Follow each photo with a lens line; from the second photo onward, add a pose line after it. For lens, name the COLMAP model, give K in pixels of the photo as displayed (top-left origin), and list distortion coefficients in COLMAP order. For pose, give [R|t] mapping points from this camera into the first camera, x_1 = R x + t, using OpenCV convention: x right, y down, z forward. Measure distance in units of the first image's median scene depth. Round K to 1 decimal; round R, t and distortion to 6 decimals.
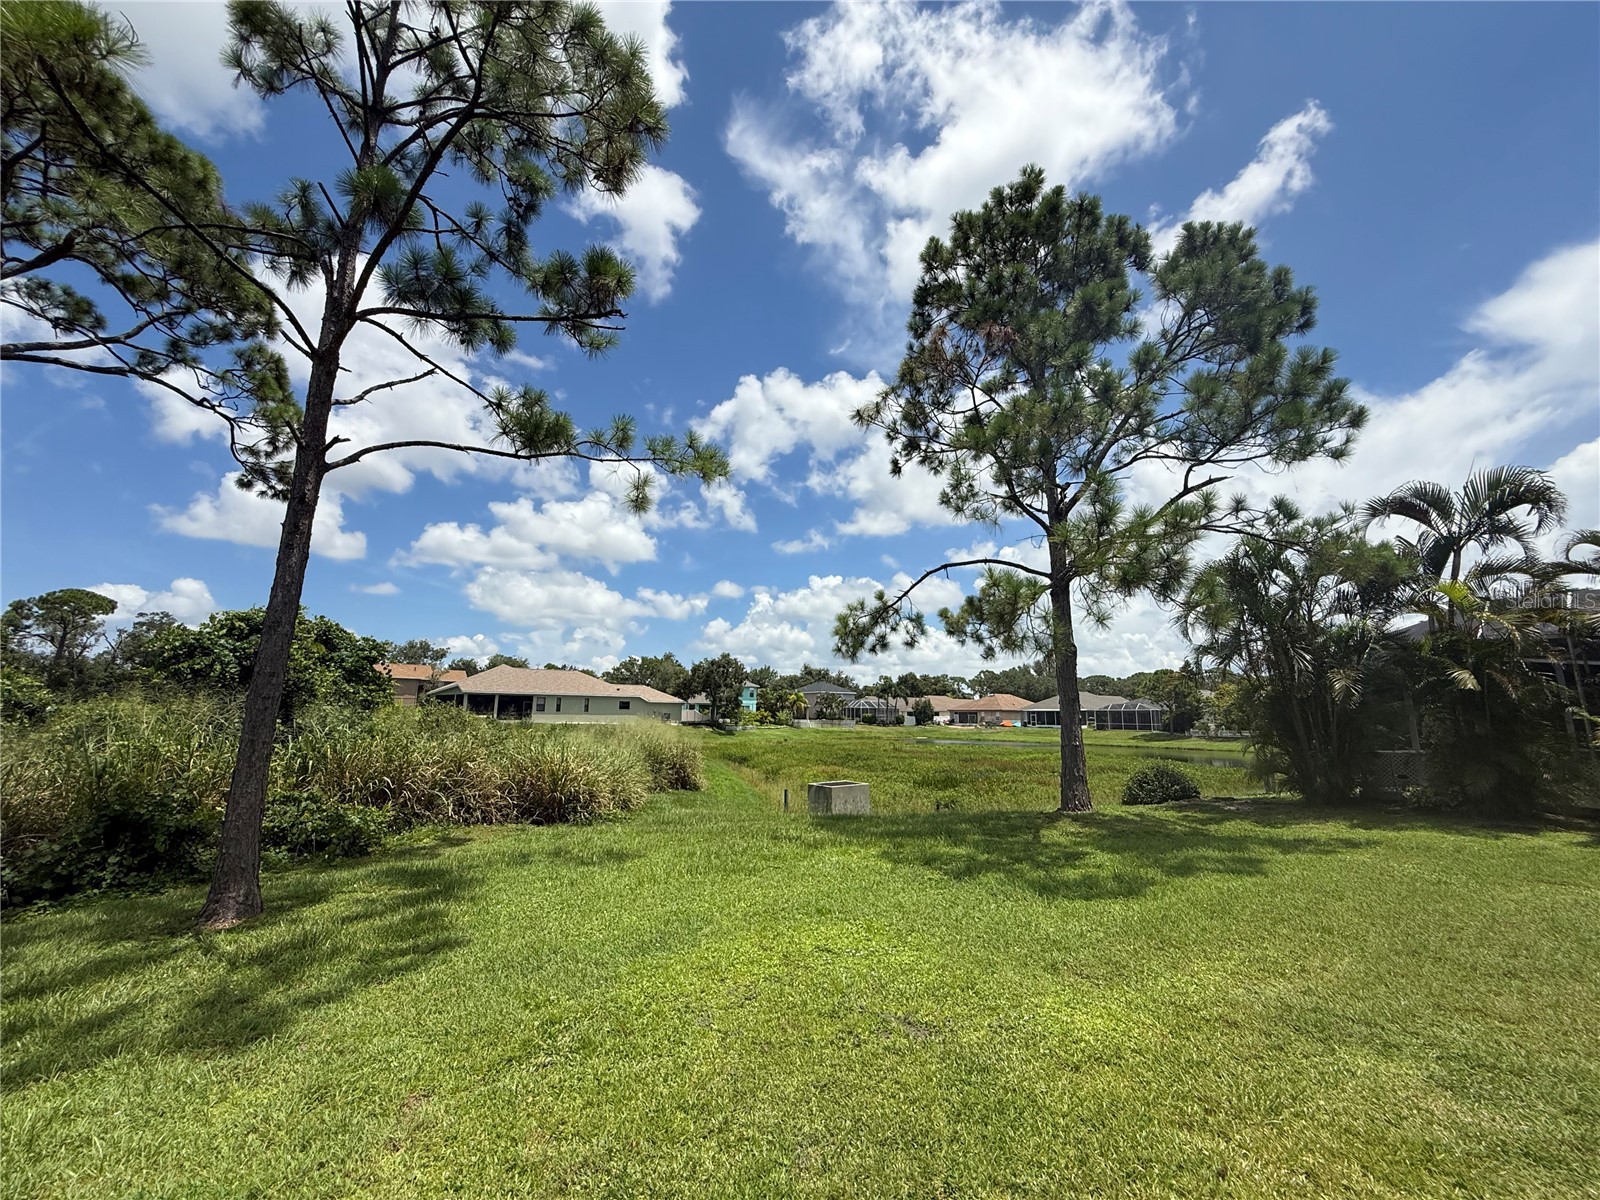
lens RADIAL K [[641.3, 0, 796.2], [0, 641.3, 598.6], [0, 0, 1]] dist [-0.000711, 0.000972]
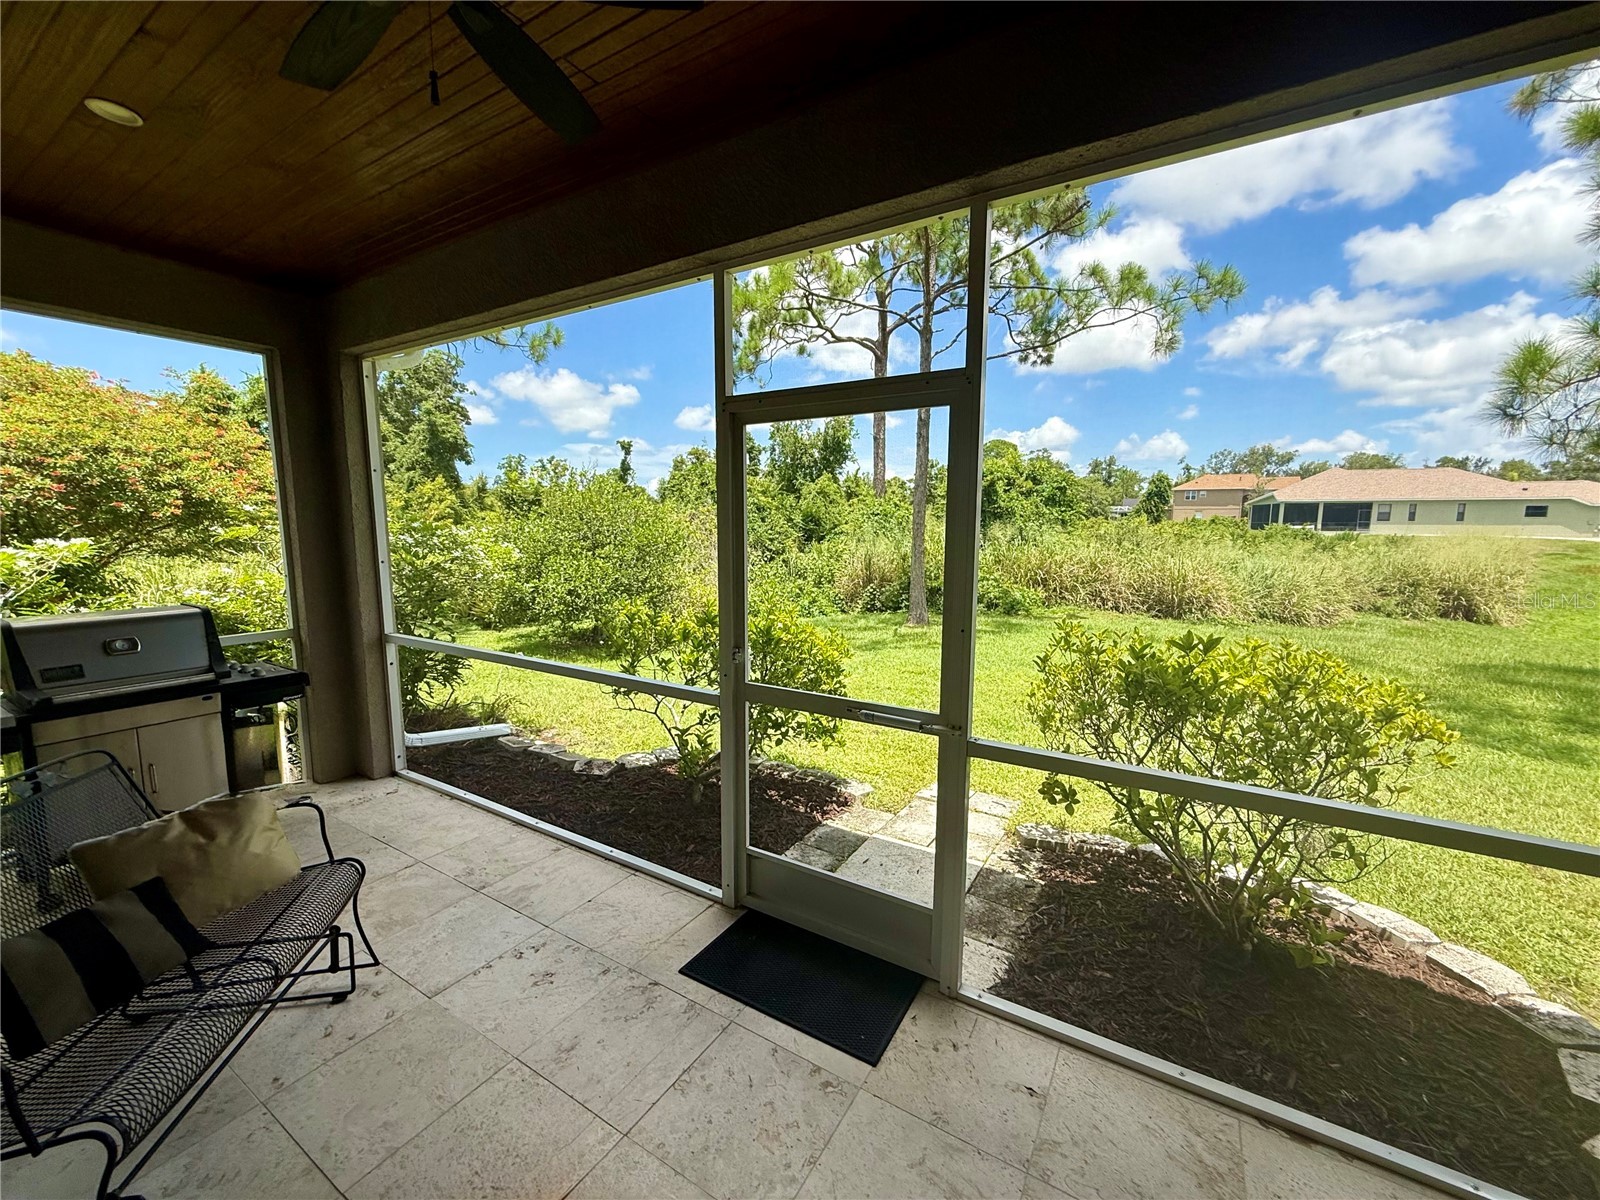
lens RADIAL K [[641.3, 0, 795.7], [0, 641.3, 602.6], [0, 0, 1]] dist [-0.000711, 0.000972]
pose [[0.385744, 0.109981, -0.916027, 0.261670], [0.166953, 0.968157, 0.186544, -0.013280], [0.907375, -0.224892, 0.355099, -0.036560]]
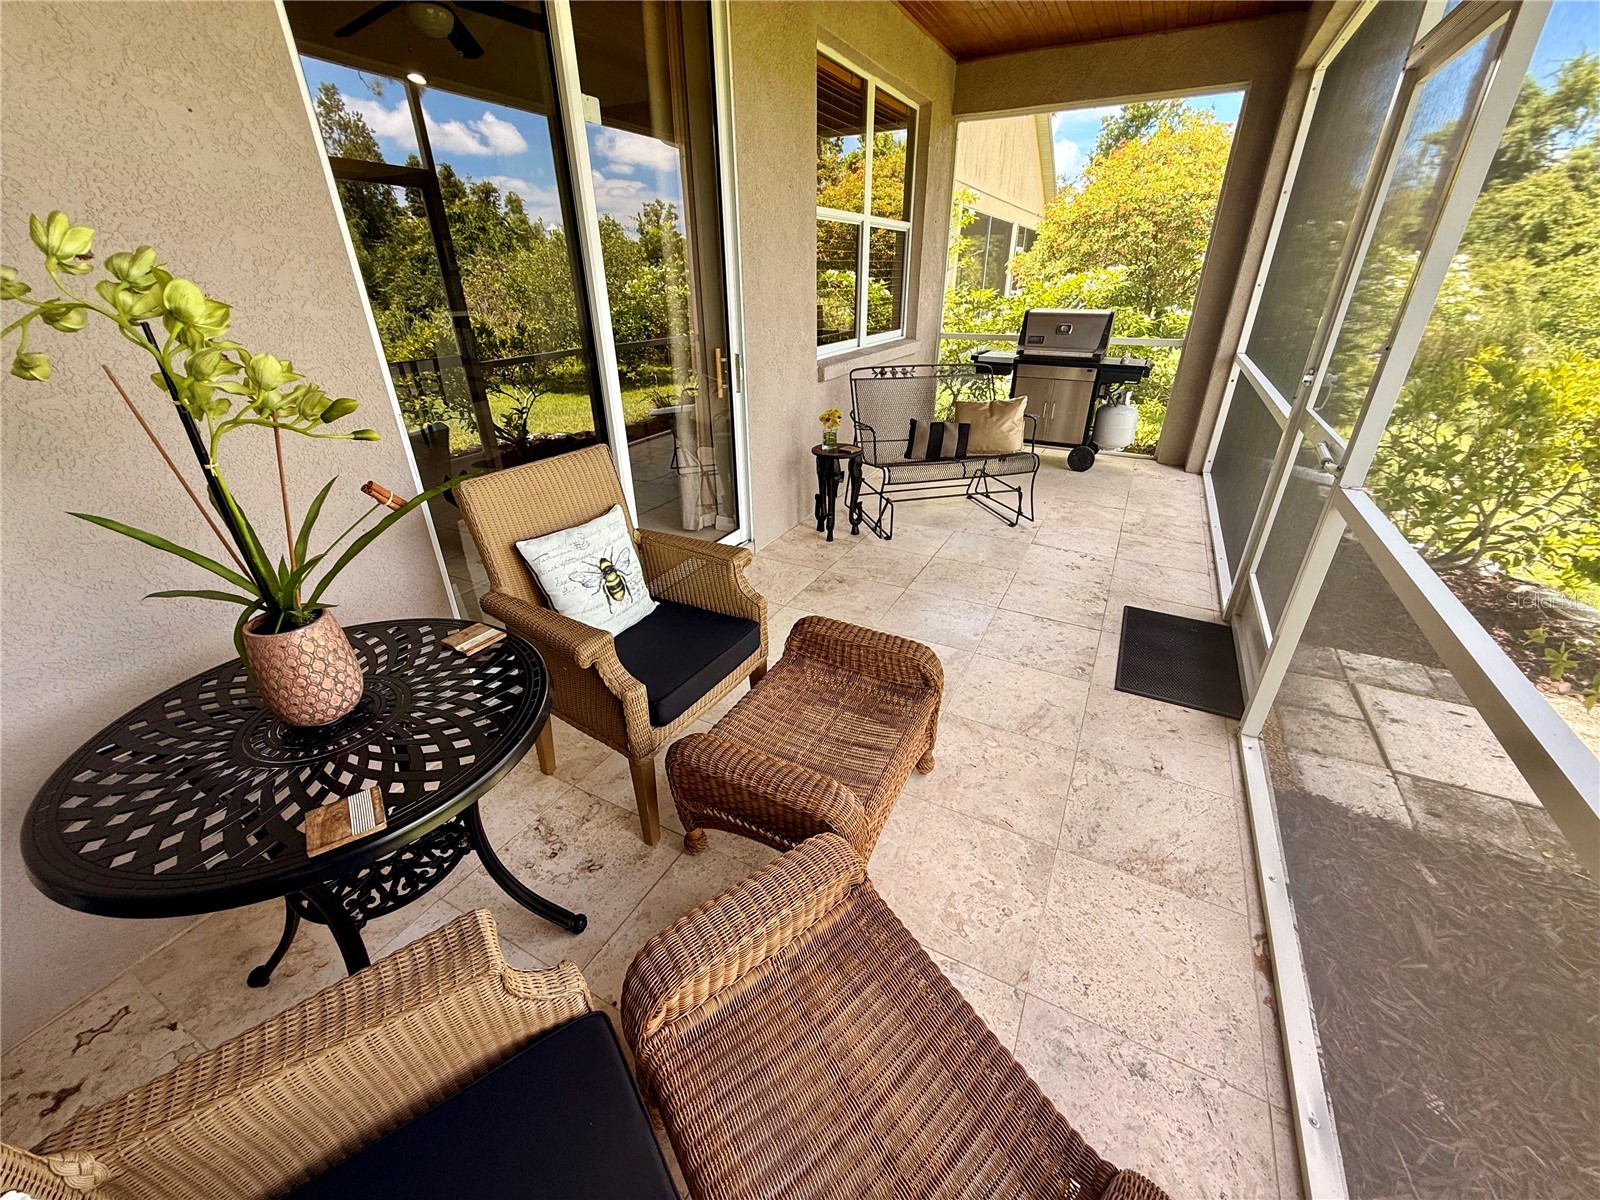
lens RADIAL K [[641.3, 0, 806.5], [0, 641.3, 600.8], [0, 0, 1]] dist [-0.000711, 0.000972]
pose [[-0.887762, 0.208201, -0.410525, 0.287918], [0.082858, 0.949572, 0.302402, 0.014401], [0.452783, 0.234446, -0.860245, 0.070023]]
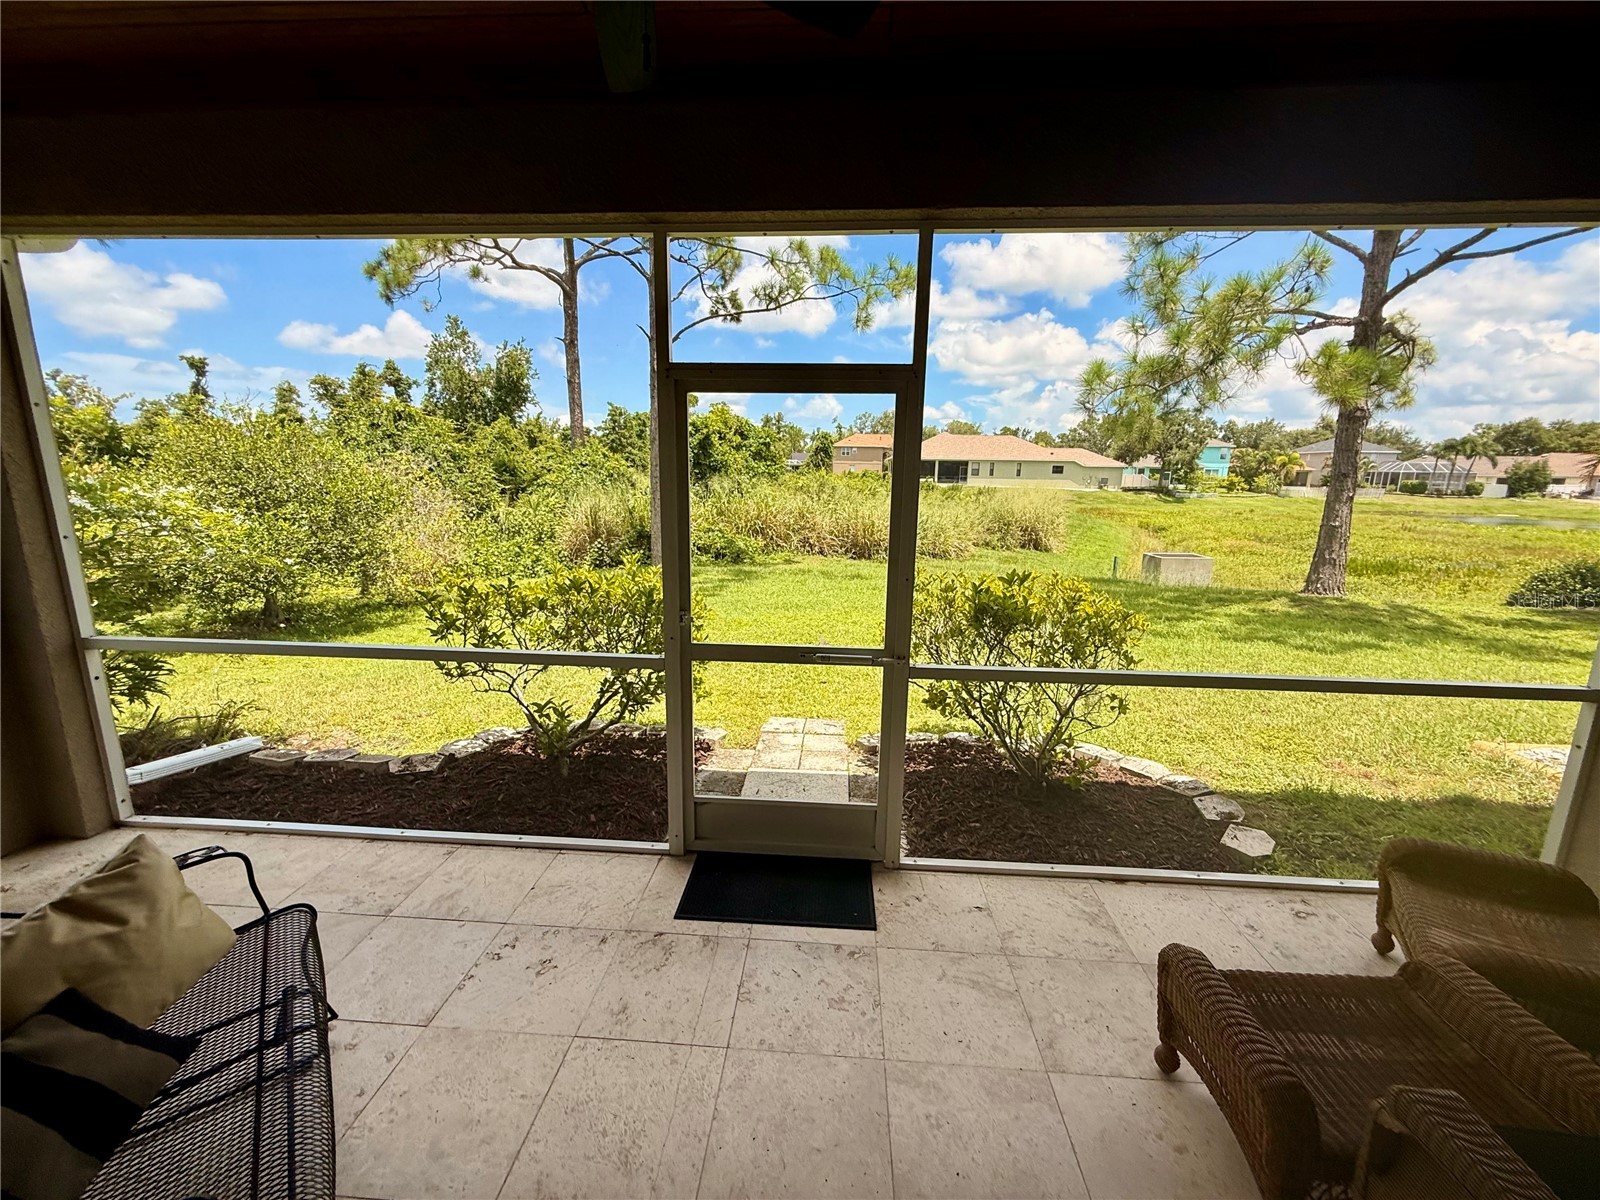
lens RADIAL K [[641.3, 0, 798.8], [0, 641.3, 604.2], [0, 0, 1]] dist [-0.000711, 0.000972]
pose [[0.771236, 0.130736, -0.622979, 0.241796], [0.106316, 0.938479, 0.328564, -0.025076], [0.627608, -0.319633, 0.709889, -0.082855]]
